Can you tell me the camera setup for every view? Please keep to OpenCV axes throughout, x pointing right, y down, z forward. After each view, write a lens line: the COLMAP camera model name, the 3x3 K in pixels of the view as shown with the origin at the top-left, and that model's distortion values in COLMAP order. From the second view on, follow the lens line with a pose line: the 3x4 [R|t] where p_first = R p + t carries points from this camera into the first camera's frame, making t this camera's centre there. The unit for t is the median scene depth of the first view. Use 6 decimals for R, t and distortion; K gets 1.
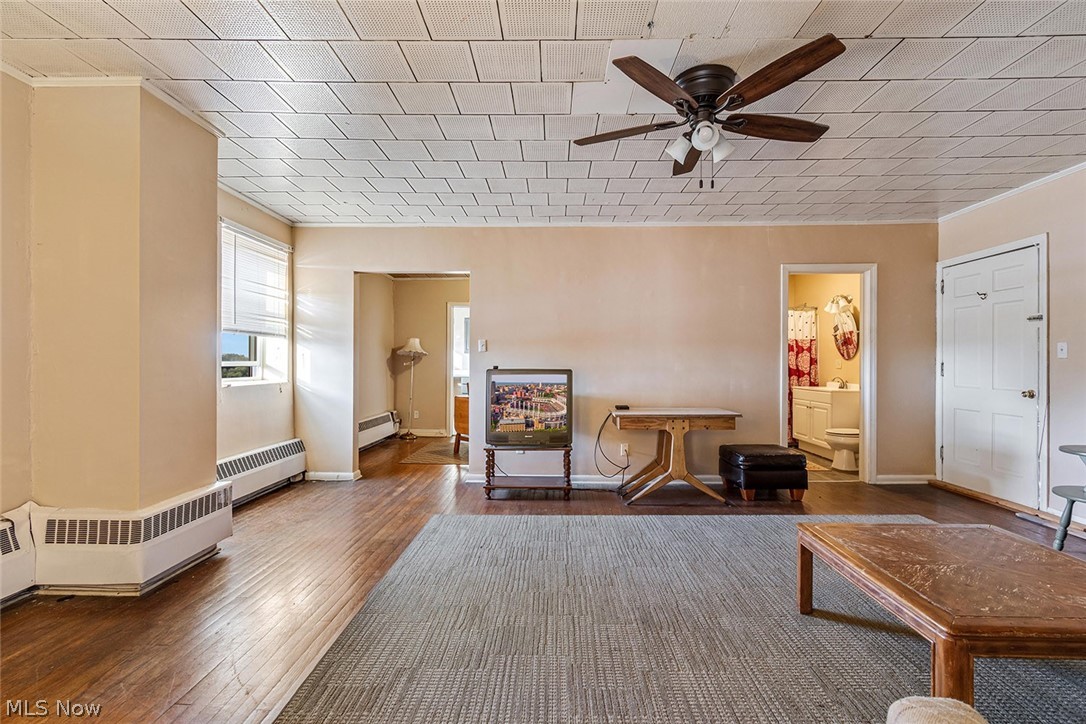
lens RADIAL K [[484.8, 0, 541.2], [0, 484.8, 366.7], [0, 0, 1]] dist [0.003272, 0.000032]
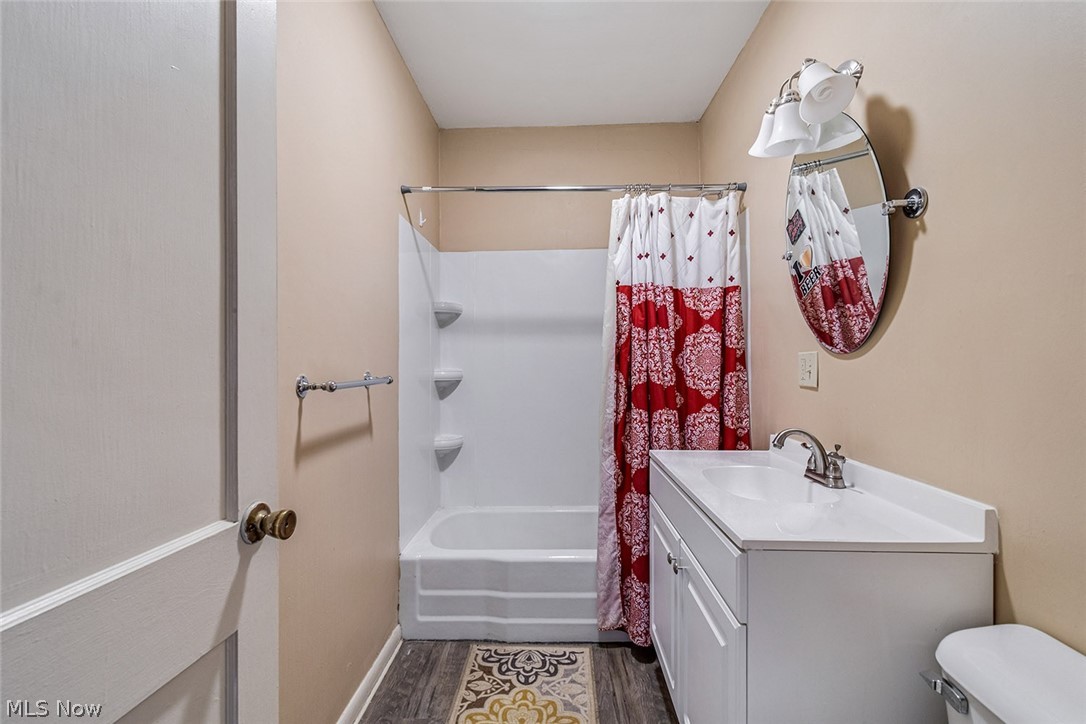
lens RADIAL K [[484.8, 0, 548.5], [0, 484.8, 359.0], [0, 0, 1]] dist [0.003272, 0.000032]
pose [[0.999961, -0.002607, 0.008474, 0.443864], [0.002668, 0.999971, -0.007145, -0.009629], [-0.008455, 0.007168, 0.999939, 0.698726]]
